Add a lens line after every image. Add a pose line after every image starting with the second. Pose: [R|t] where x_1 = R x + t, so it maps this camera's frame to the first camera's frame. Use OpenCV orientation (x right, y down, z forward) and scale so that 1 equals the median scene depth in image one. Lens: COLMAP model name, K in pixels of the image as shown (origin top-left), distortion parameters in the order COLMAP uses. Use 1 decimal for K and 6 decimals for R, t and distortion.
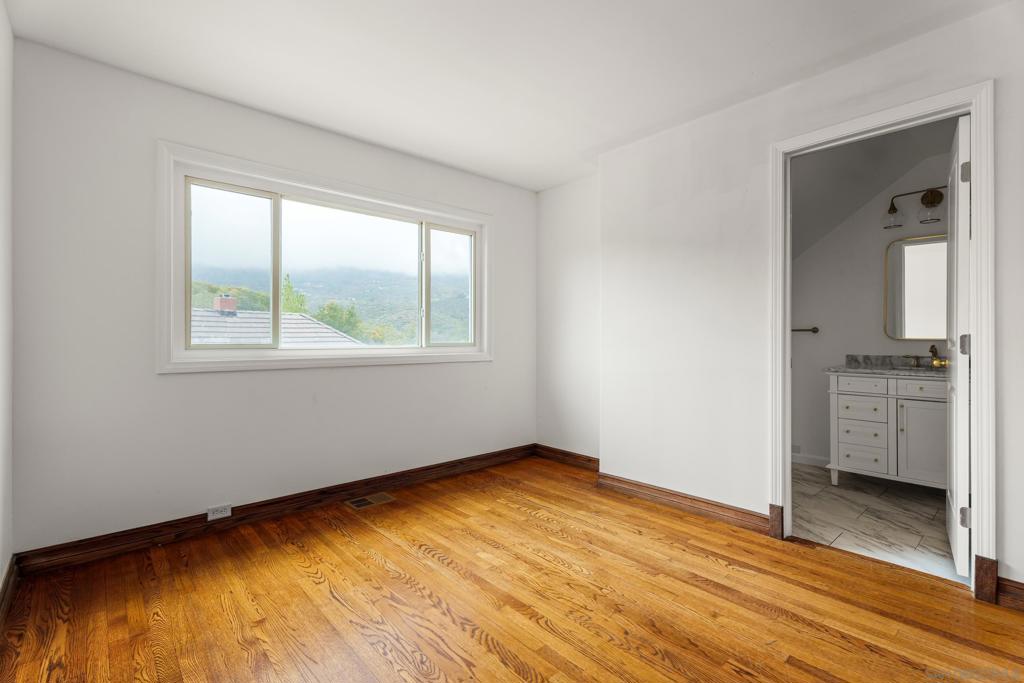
lens RADIAL K [[455.1, 0, 513.0], [0, 455.1, 337.2], [0, 0, 1]] dist [0.008655, -0.002045]
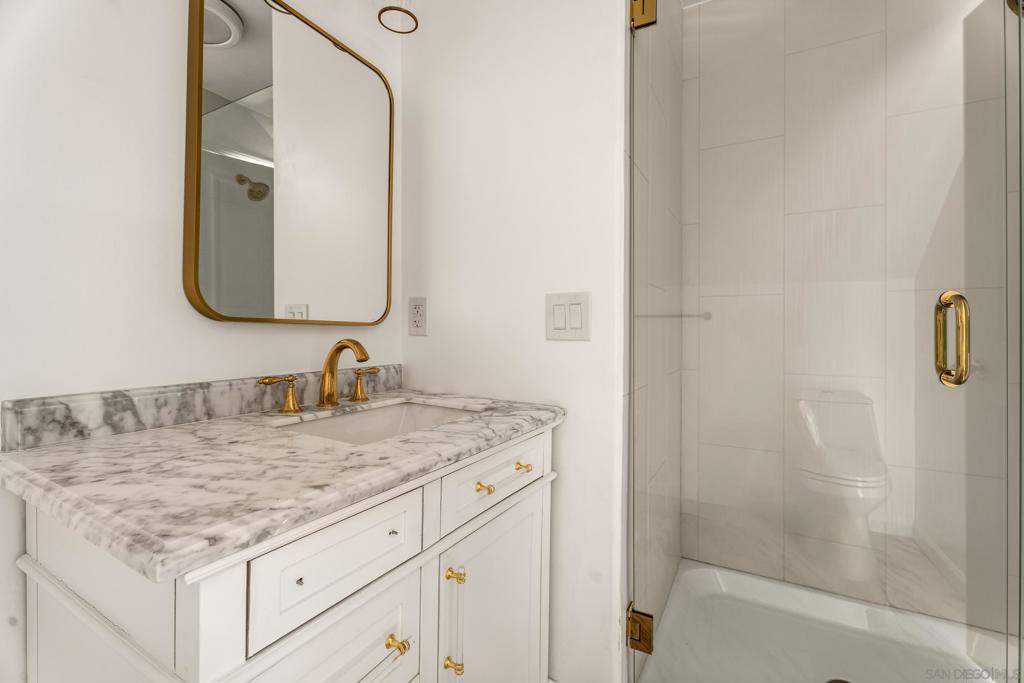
lens RADIAL K [[455.1, 0, 511.0], [0, 455.1, 333.4], [0, 0, 1]] dist [0.008655, -0.002045]
pose [[-0.288665, -0.008289, 0.957394, 0.501915], [-0.000179, 0.999963, 0.008604, 0.008591], [-0.957430, 0.002312, -0.288656, 0.886330]]
